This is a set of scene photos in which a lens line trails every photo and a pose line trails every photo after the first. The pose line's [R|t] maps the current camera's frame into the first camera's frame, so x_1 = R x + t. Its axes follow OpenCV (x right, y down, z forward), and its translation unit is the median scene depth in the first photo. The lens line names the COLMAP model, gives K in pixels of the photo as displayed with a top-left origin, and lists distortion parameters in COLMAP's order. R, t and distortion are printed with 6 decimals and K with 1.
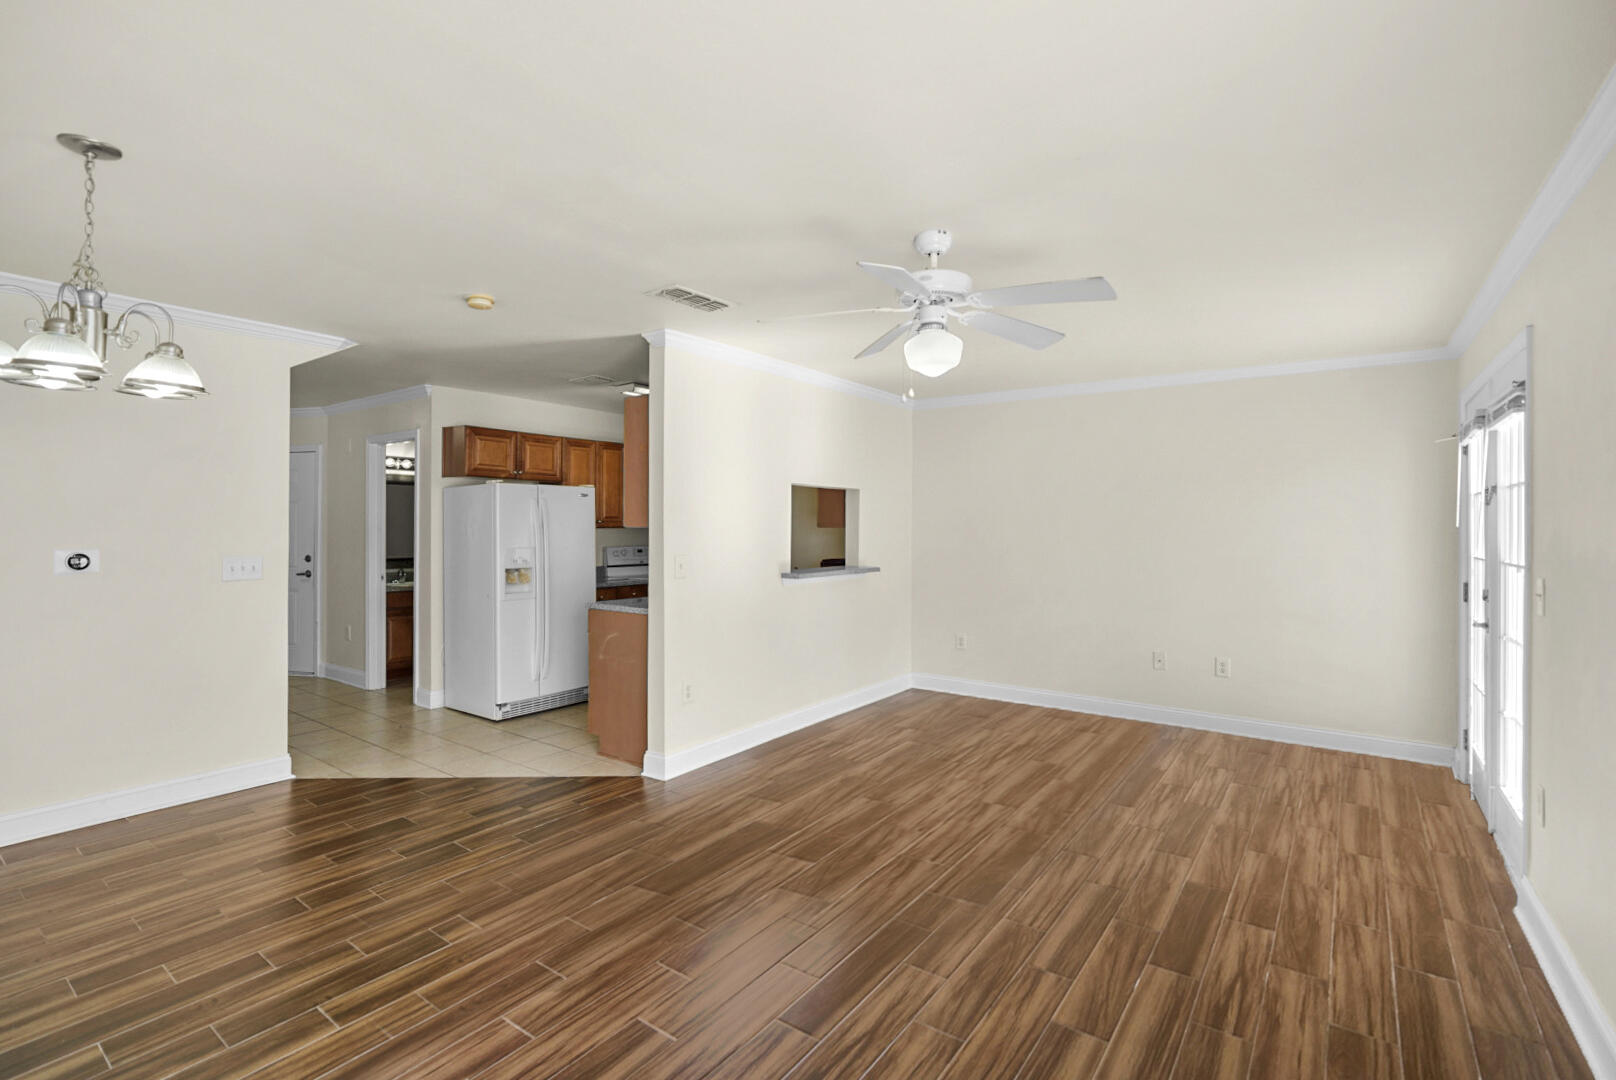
lens RADIAL K [[726.5, 0, 801.1], [0, 726.5, 515.5], [0, 0, 1]] dist [-0.007497, 0.003670]
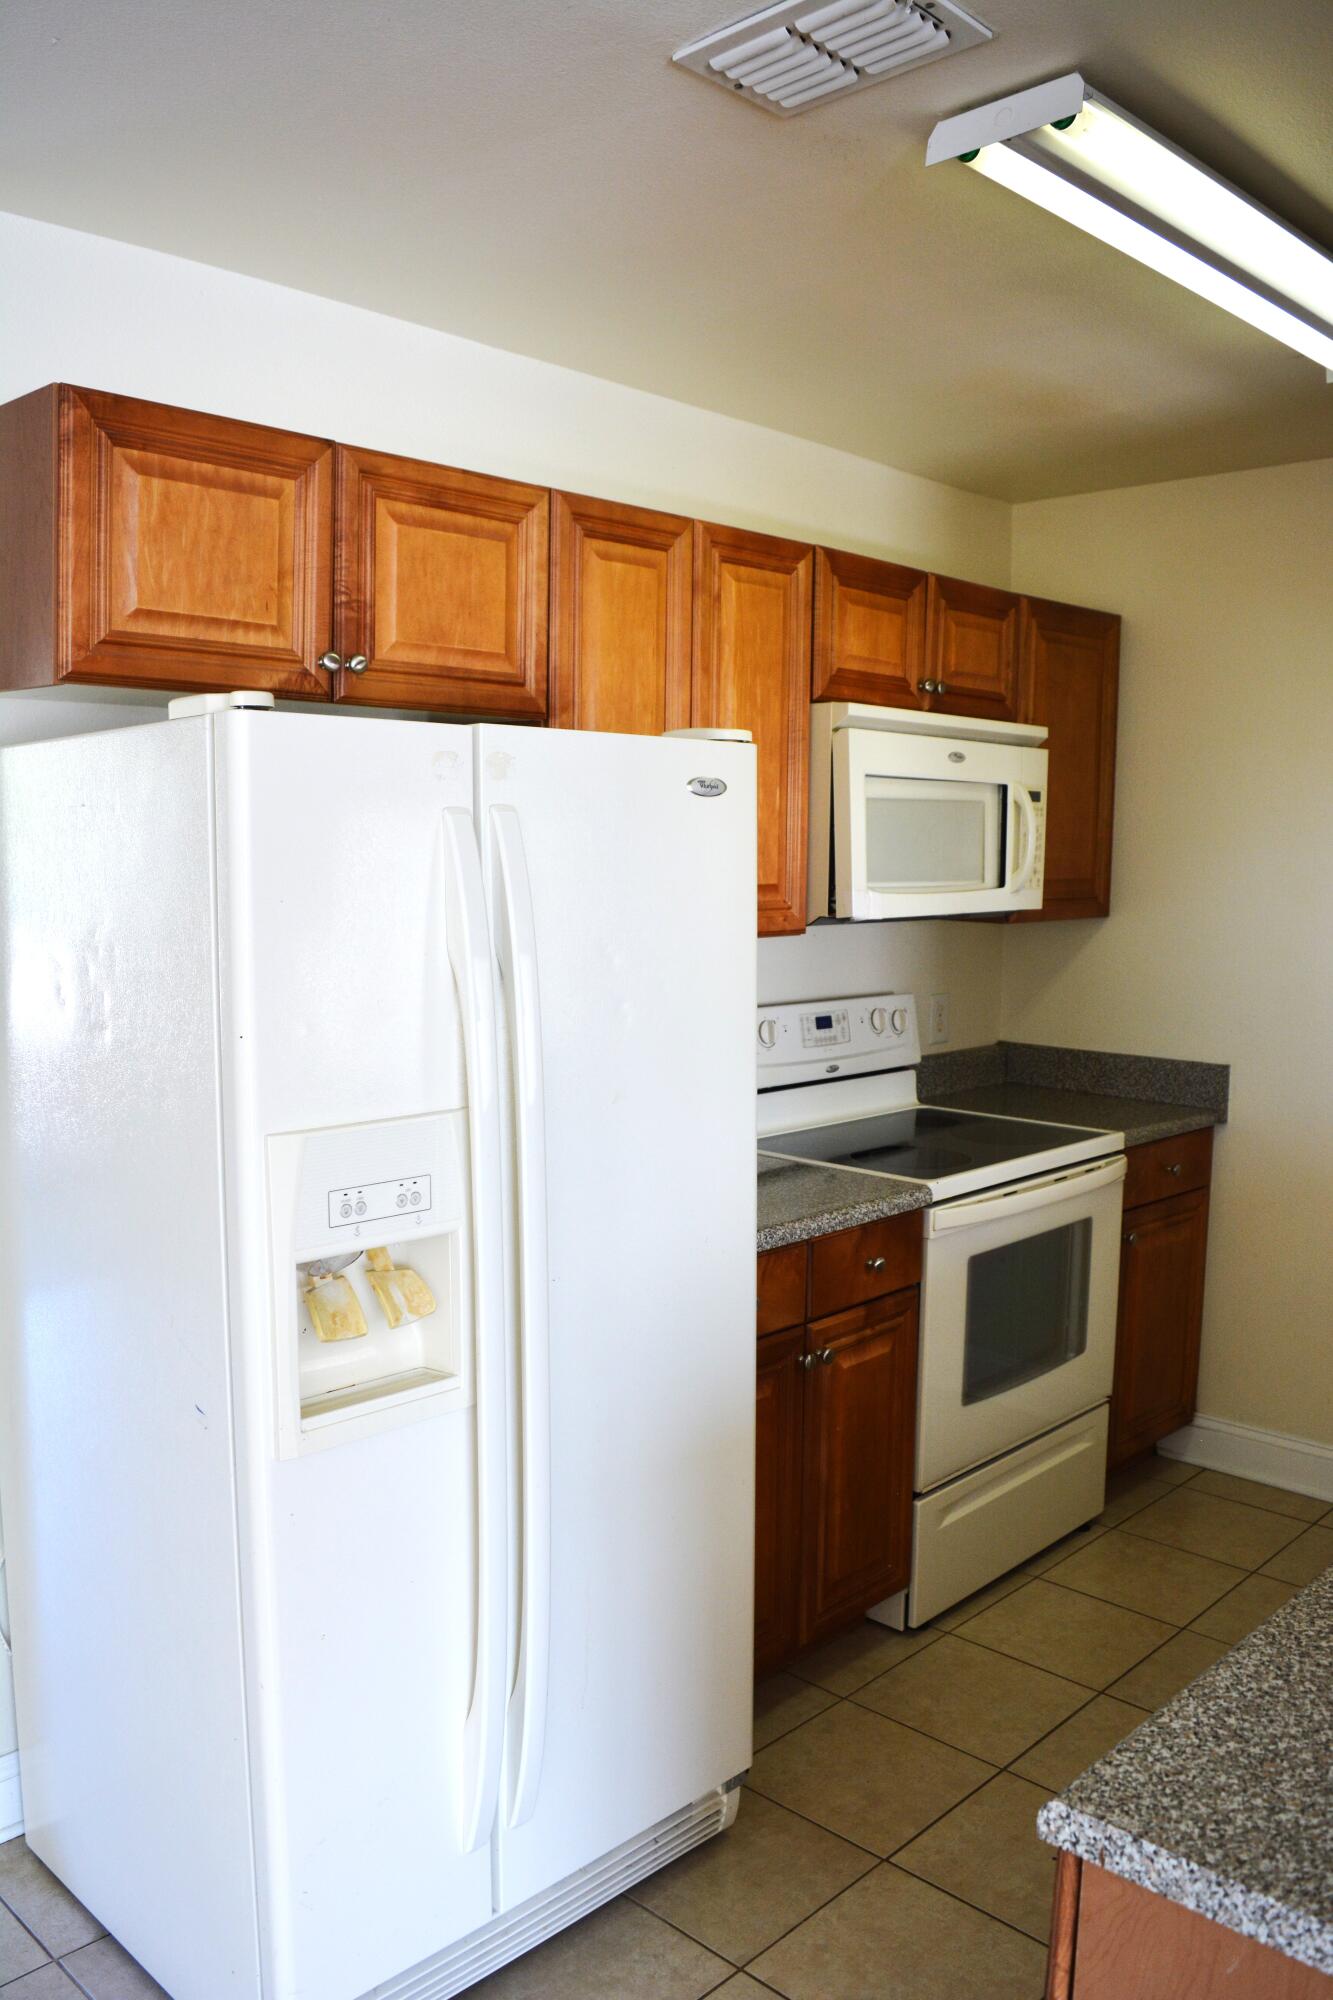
lens RADIAL K [[1557.3, 0, 653.7], [0, 1557.3, 990.1], [0, 0, 1]] dist [-0.090594, 0.024739]
pose [[0.990287, 0.018008, -0.137864, -0.255666], [-0.002886, 0.994025, 0.109114, -0.020095], [0.139006, -0.107657, 0.984422, 0.613566]]
